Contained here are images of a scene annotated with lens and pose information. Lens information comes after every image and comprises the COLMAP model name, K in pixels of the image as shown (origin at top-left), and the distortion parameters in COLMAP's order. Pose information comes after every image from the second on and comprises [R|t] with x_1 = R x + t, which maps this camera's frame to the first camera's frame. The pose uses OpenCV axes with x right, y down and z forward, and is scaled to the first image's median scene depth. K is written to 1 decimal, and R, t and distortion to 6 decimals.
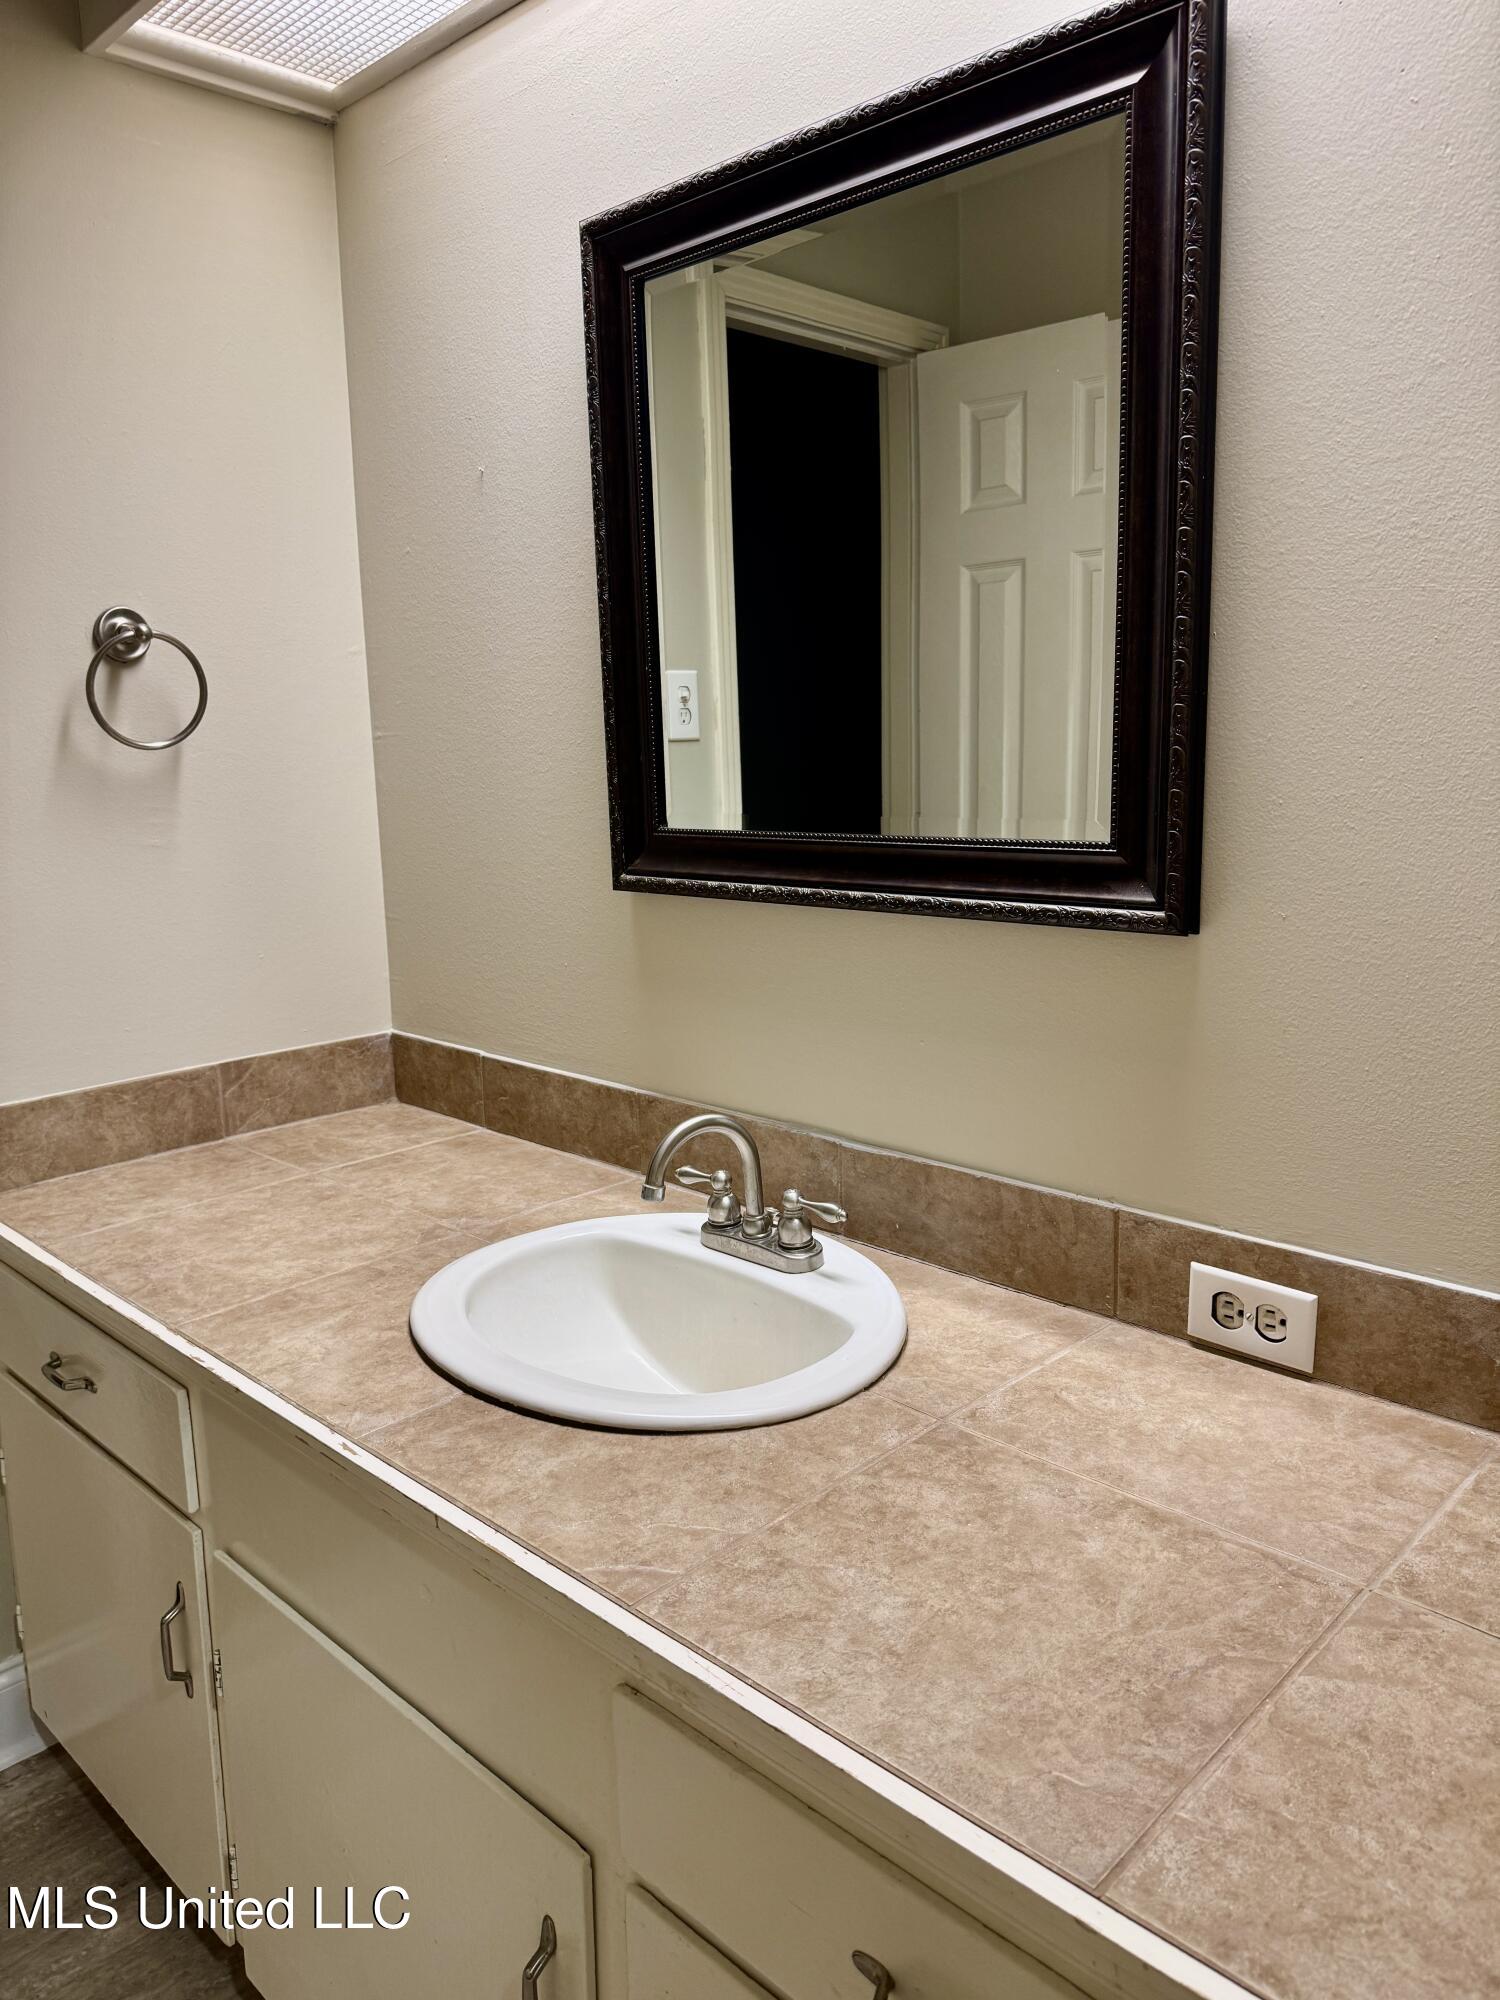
lens RADIAL K [[1409.4, 0, 737.8], [0, 1409.4, 968.8], [0, 0, 1]] dist [0.111939, -0.150340]
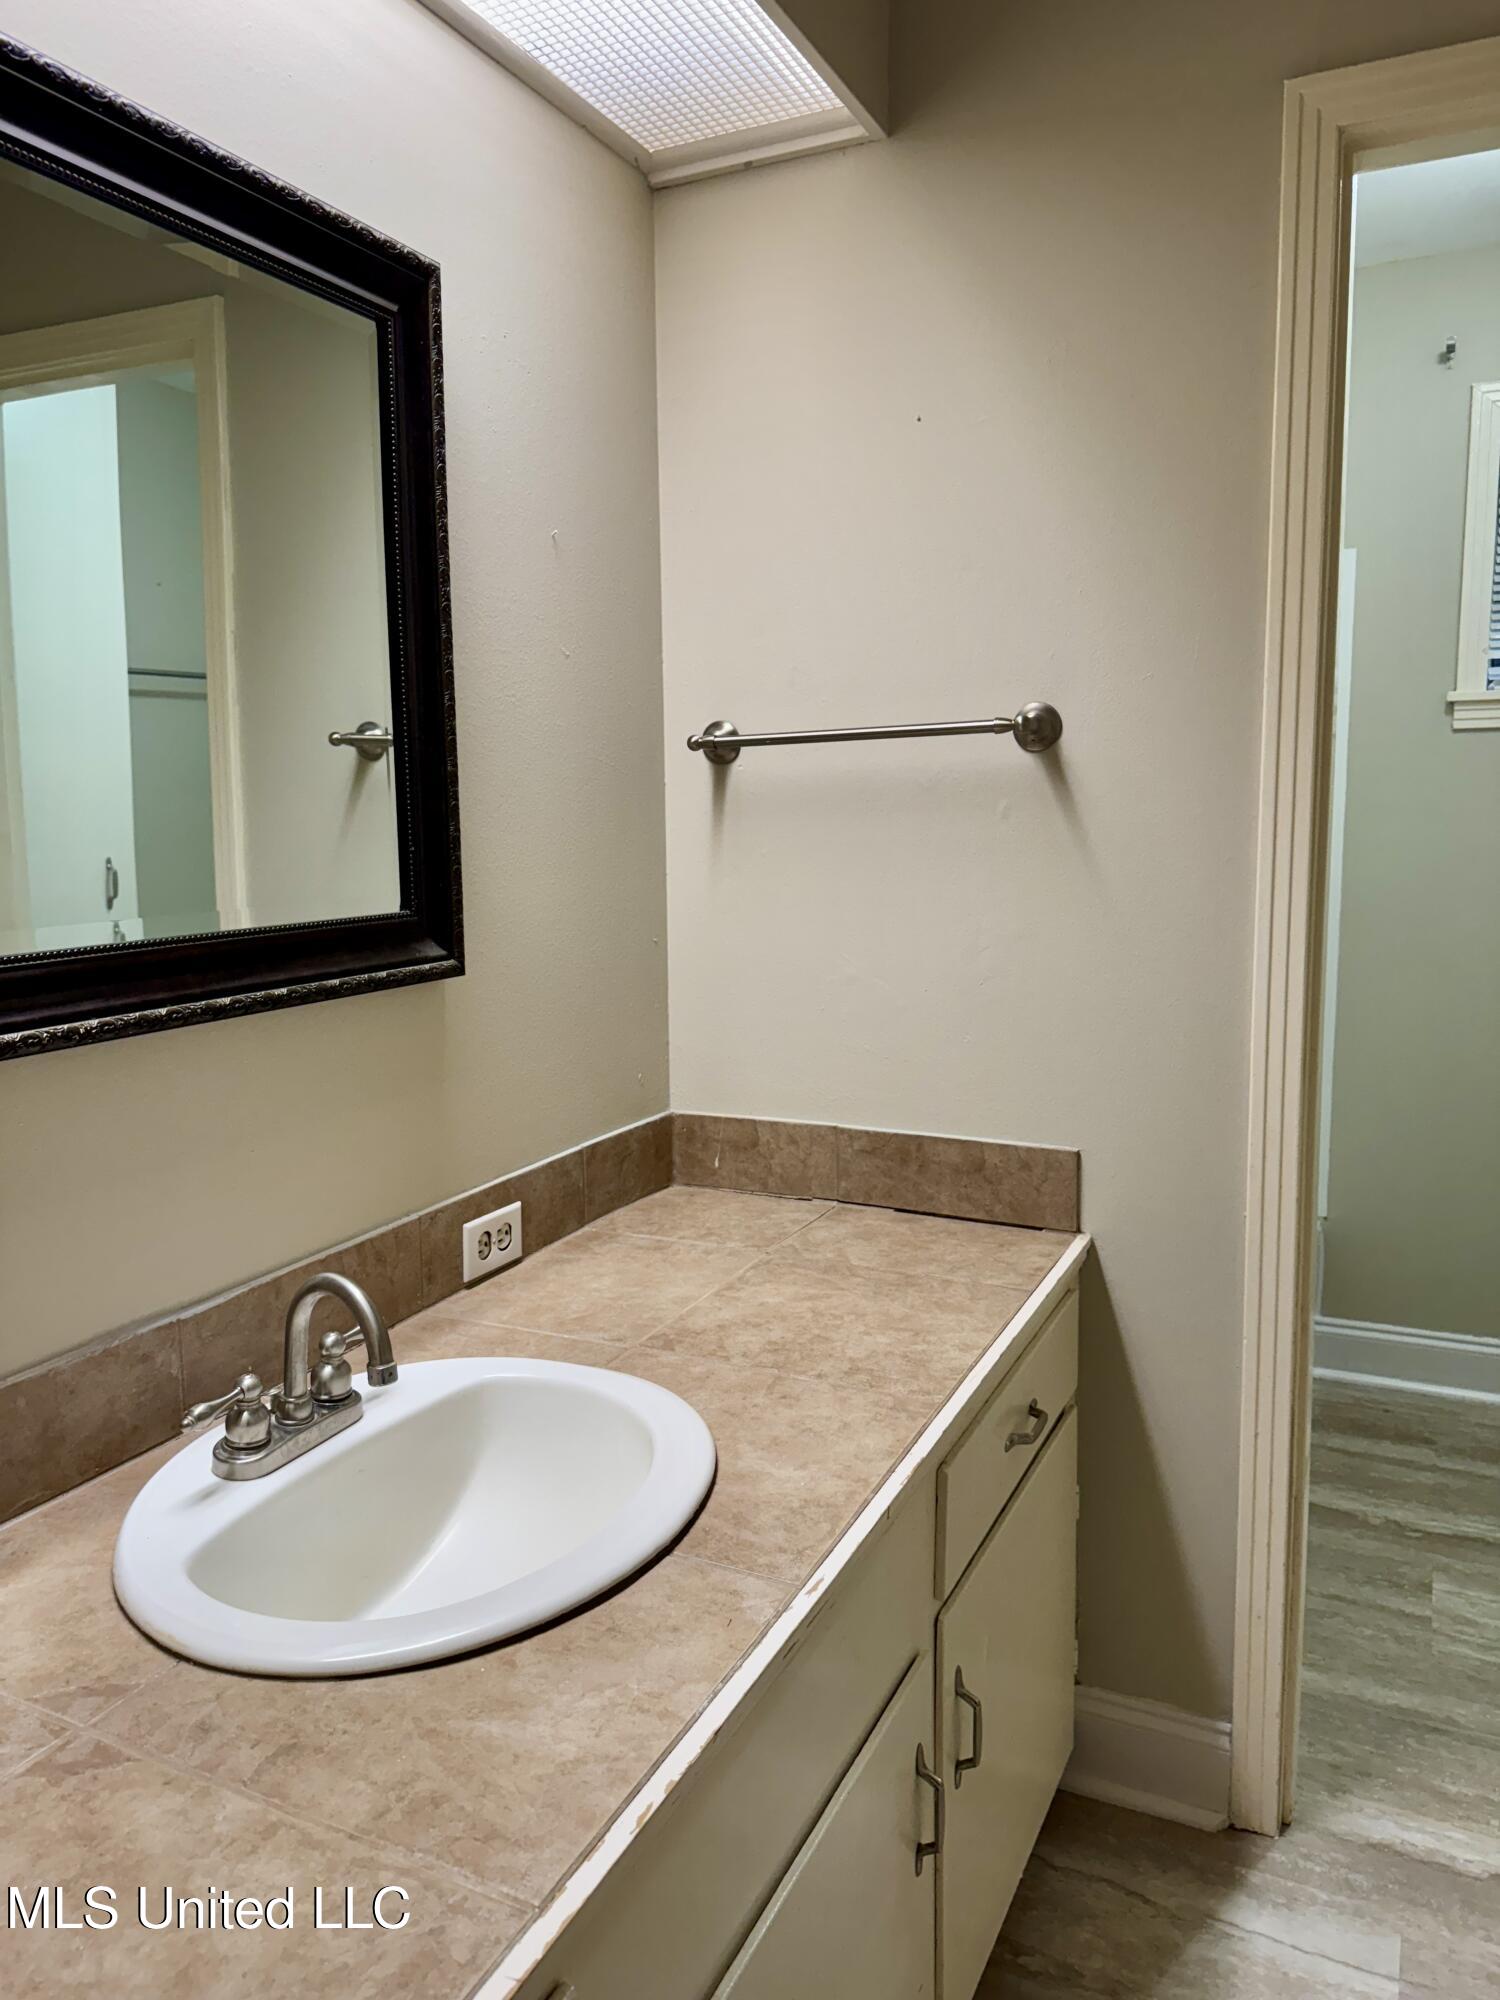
lens RADIAL K [[1409.4, 0, 737.8], [0, 1409.4, 968.8], [0, 0, 1]] dist [0.111939, -0.150340]
pose [[-0.315054, -0.079664, 0.945724, -1.020778], [0.176400, 0.974192, 0.140827, -0.169165], [-0.932536, 0.211194, -0.292870, 1.162629]]
